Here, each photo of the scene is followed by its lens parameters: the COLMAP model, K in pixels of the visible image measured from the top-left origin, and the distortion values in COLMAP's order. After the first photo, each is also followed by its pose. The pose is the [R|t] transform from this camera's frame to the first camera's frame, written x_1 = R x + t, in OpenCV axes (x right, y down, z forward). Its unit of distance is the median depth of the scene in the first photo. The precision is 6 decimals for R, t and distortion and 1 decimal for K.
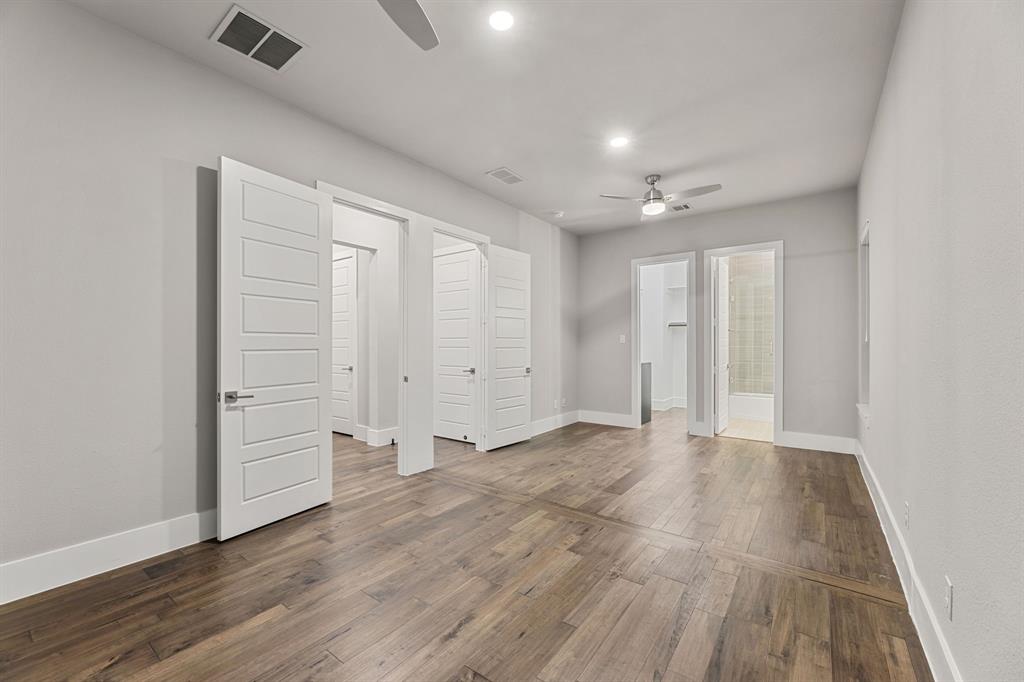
lens RADIAL K [[412.1, 0, 513.2], [0, 412.1, 345.5], [0, 0, 1]] dist [-0.002775, 0.000030]
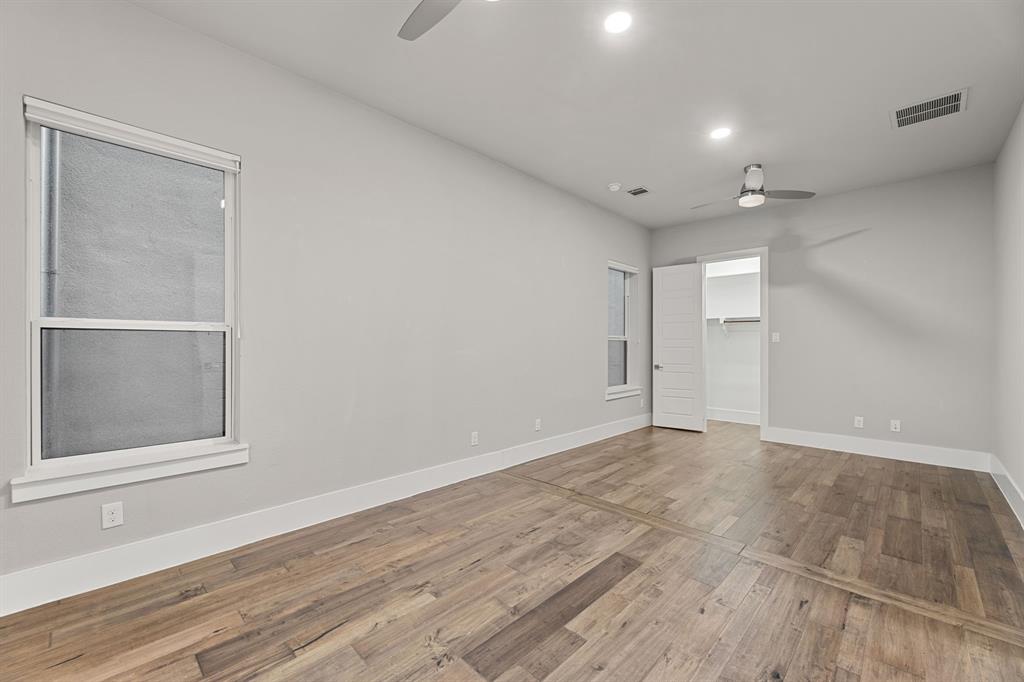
lens RADIAL K [[412.1, 0, 506.6], [0, 412.1, 346.0], [0, 0, 1]] dist [-0.002775, 0.000030]
pose [[-0.988330, -0.005204, 0.152241, 0.392110], [-0.004670, 0.999982, 0.003867, -0.002935], [-0.152258, 0.003111, -0.988336, 1.981533]]
